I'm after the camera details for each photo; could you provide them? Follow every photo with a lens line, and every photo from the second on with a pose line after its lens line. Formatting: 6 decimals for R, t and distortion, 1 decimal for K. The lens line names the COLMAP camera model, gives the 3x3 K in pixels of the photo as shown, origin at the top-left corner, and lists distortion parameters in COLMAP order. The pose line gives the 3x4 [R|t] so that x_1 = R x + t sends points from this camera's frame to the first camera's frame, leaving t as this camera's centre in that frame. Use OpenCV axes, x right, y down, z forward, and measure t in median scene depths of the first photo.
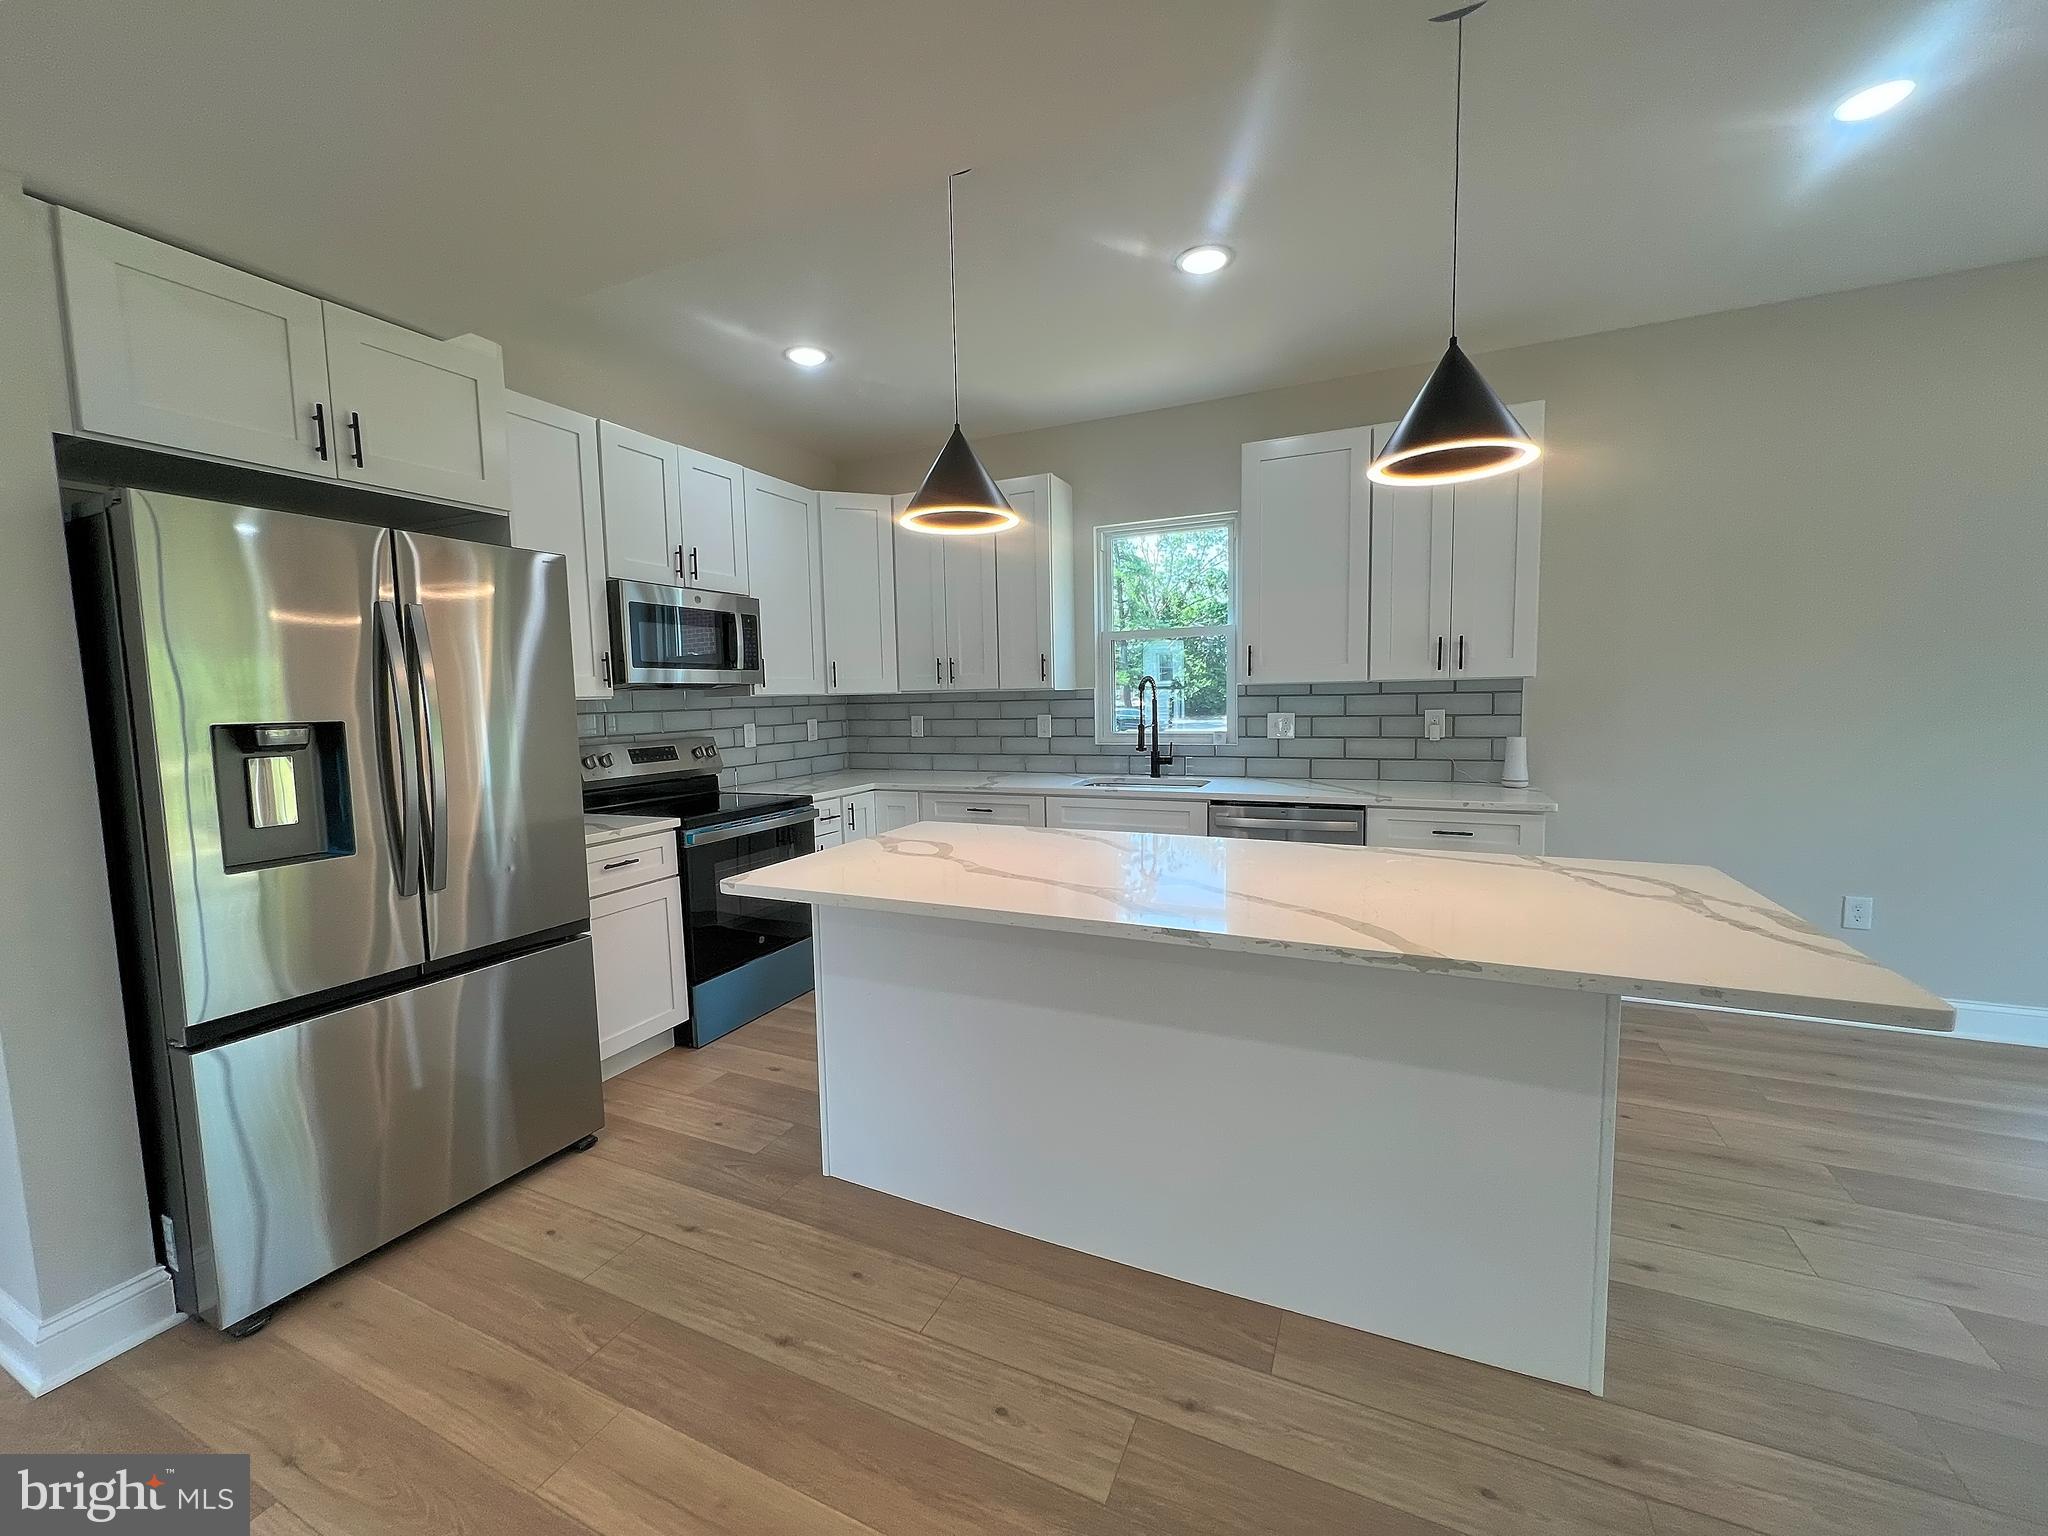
lens RADIAL K [[821.7, 0, 1024.8], [0, 821.7, 758.7], [0, 0, 1]] dist [-0.004710, 0.000862]
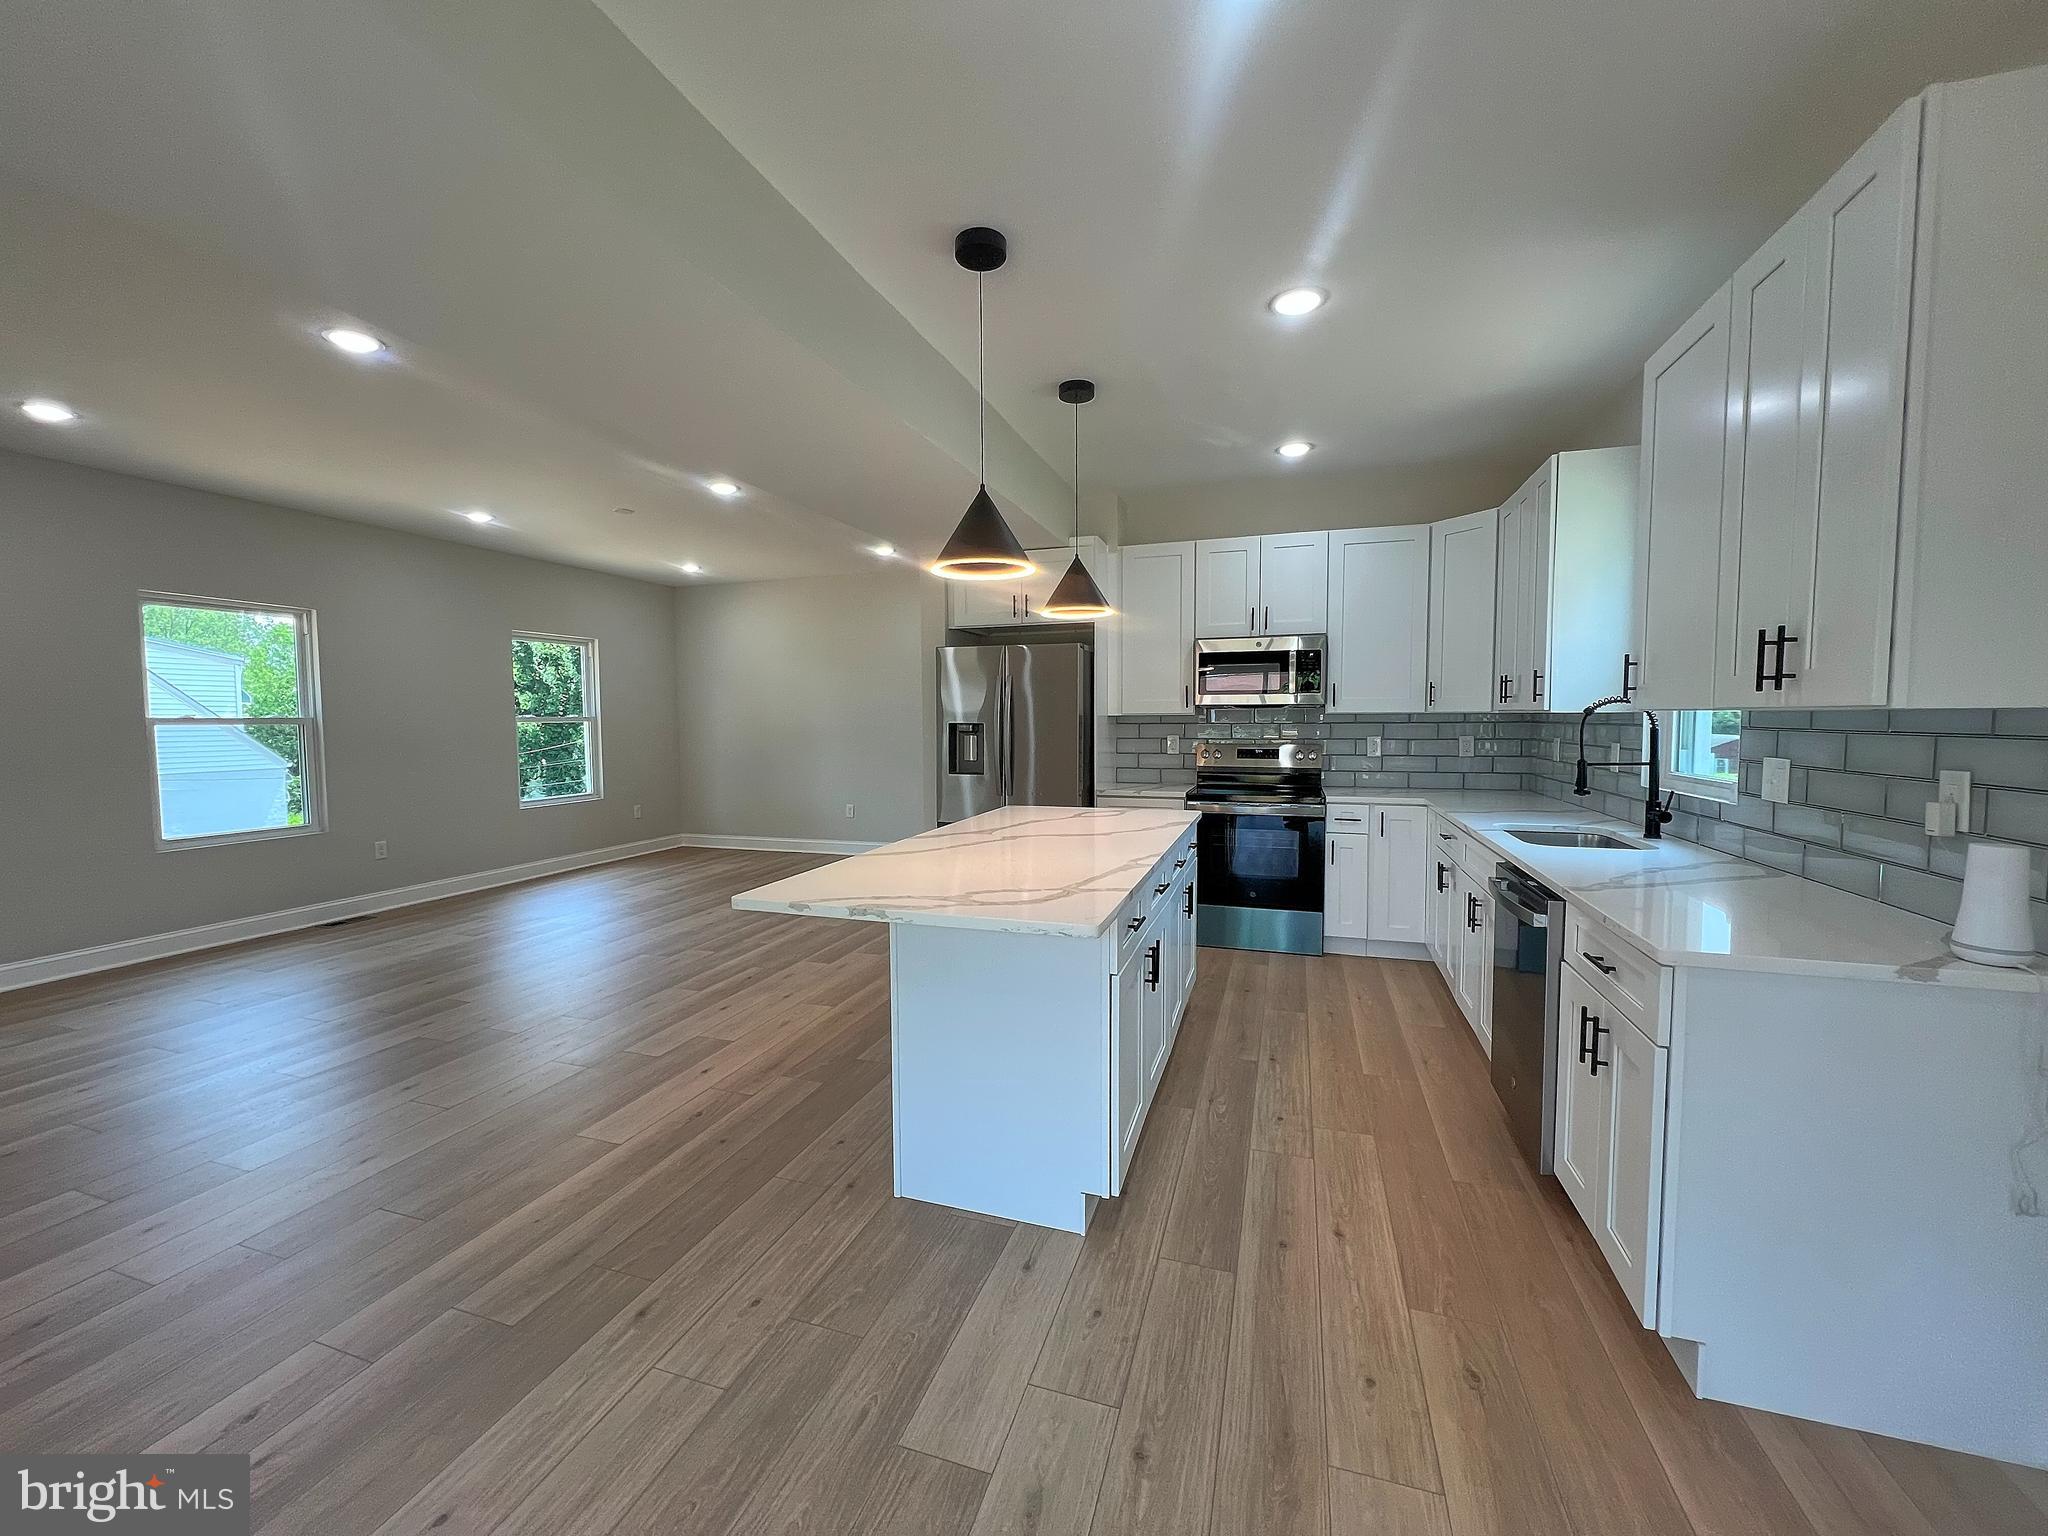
lens RADIAL K [[821.7, 0, 1019.8], [0, 821.7, 762.7], [0, 0, 1]] dist [-0.004710, 0.000862]
pose [[0.113340, 0.078639, -0.990439, 0.984357], [-0.075531, 0.994660, 0.070330, -0.062303], [0.990681, 0.066838, 0.118674, 0.454568]]
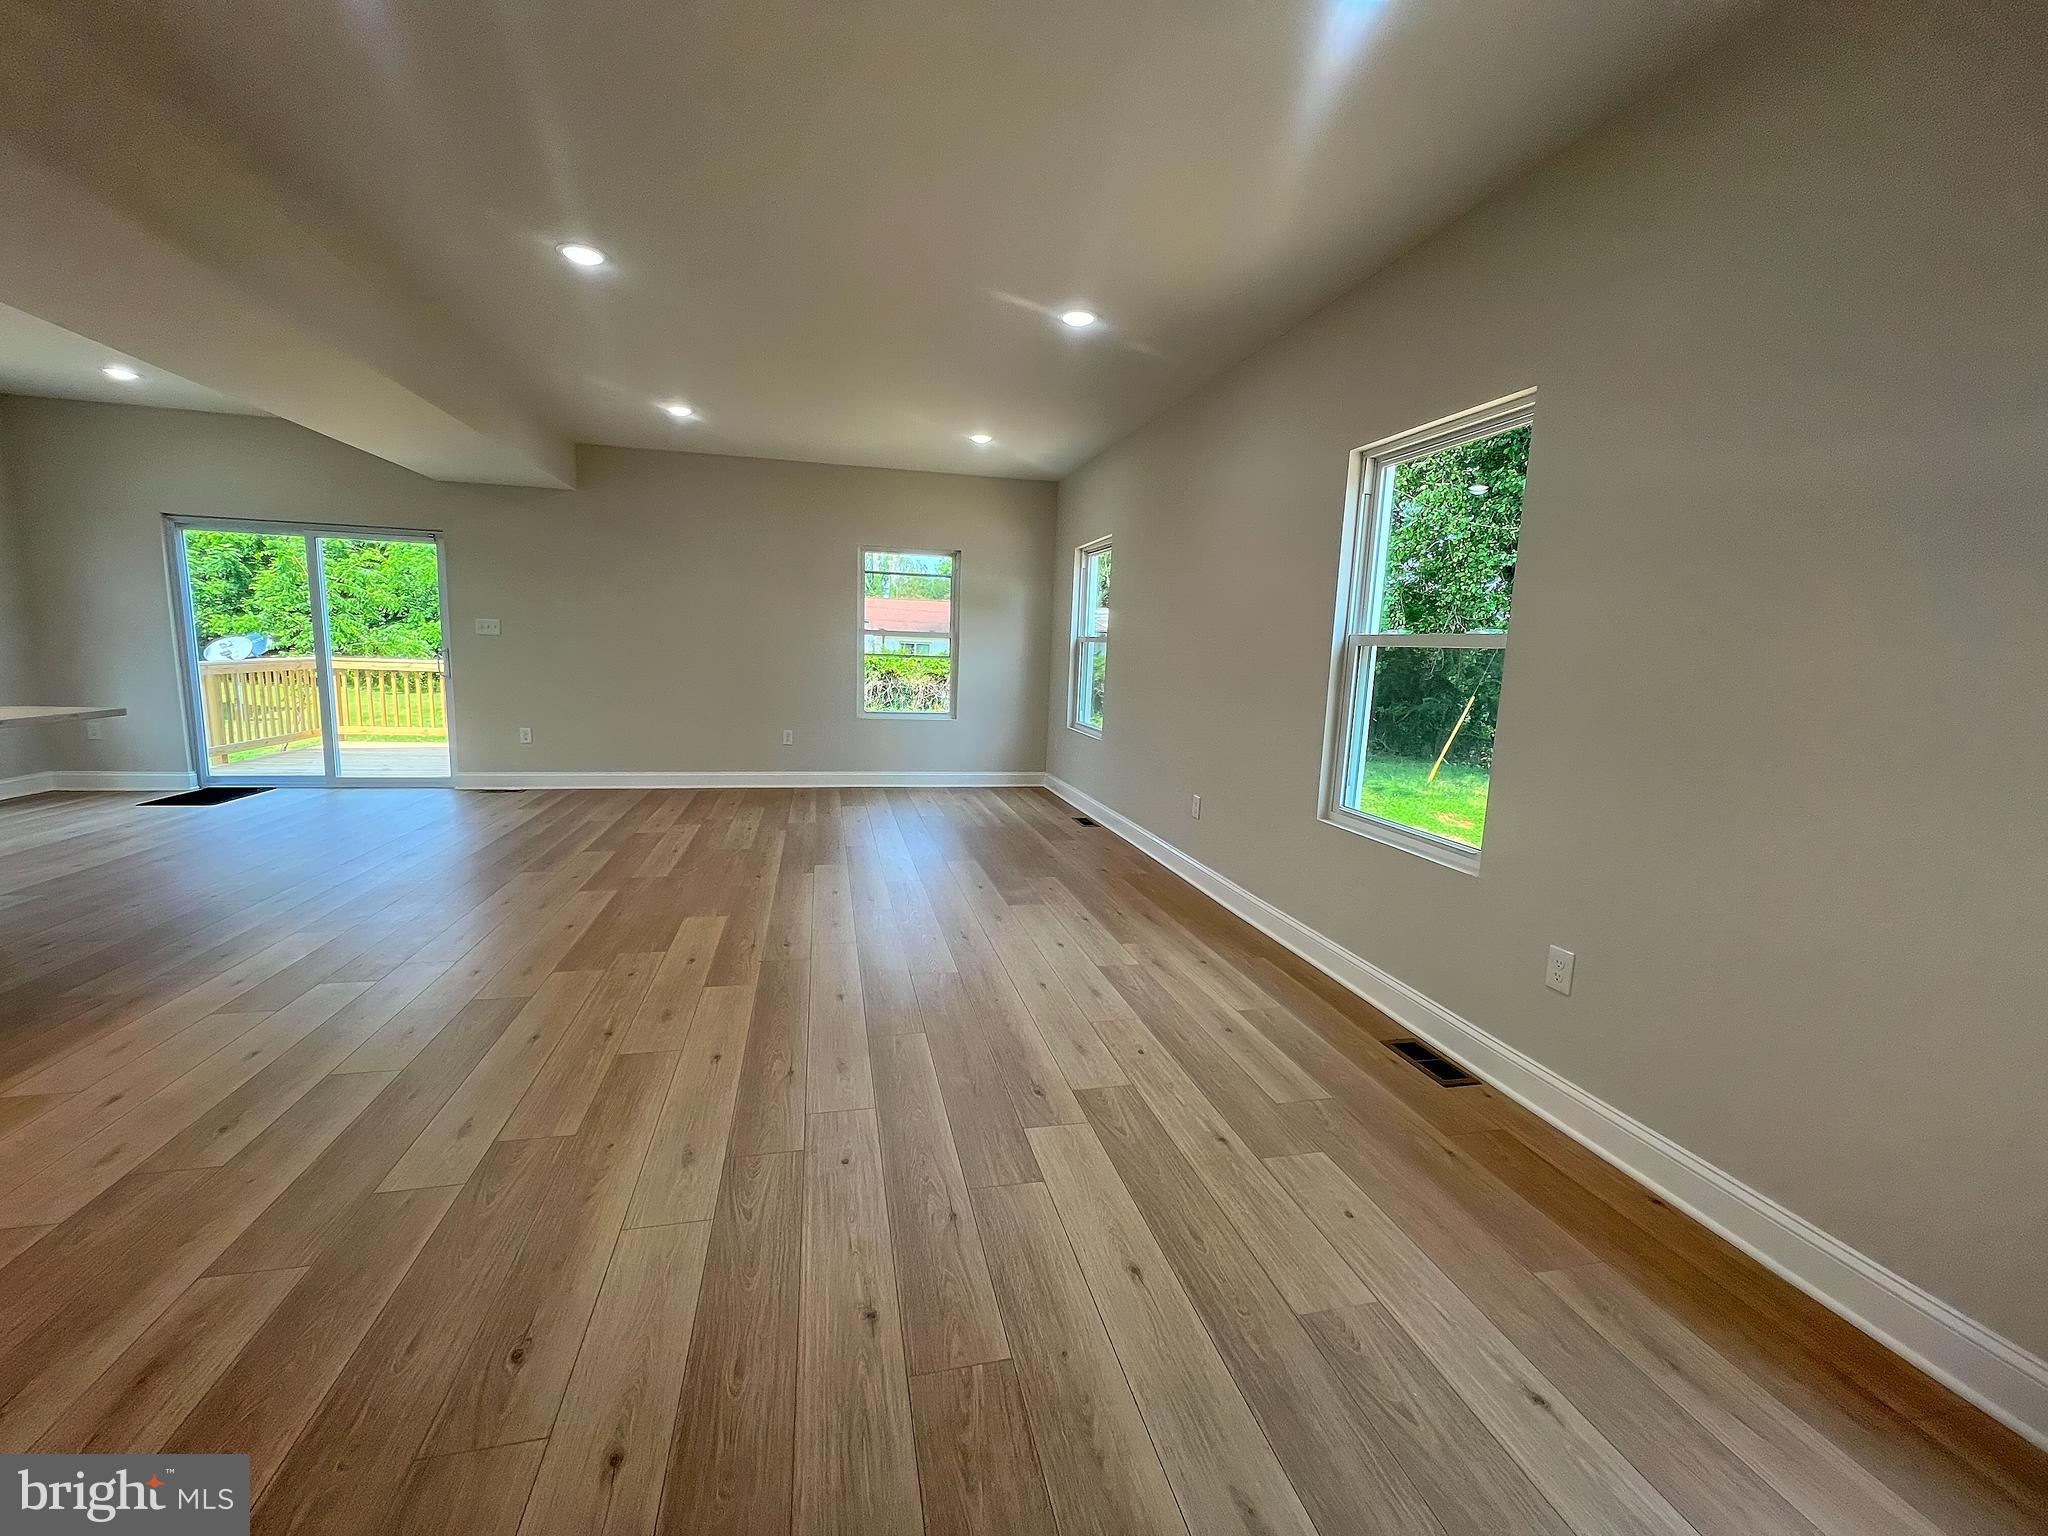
lens RADIAL K [[821.7, 0, 1019.4], [0, 821.7, 765.6], [0, 0, 1]] dist [-0.004710, 0.000862]
pose [[-0.618250, -0.110058, 0.778238, -1.088210], [0.041202, 0.984248, 0.171924, 0.041553], [-0.784901, 0.138357, -0.603977, 0.080366]]
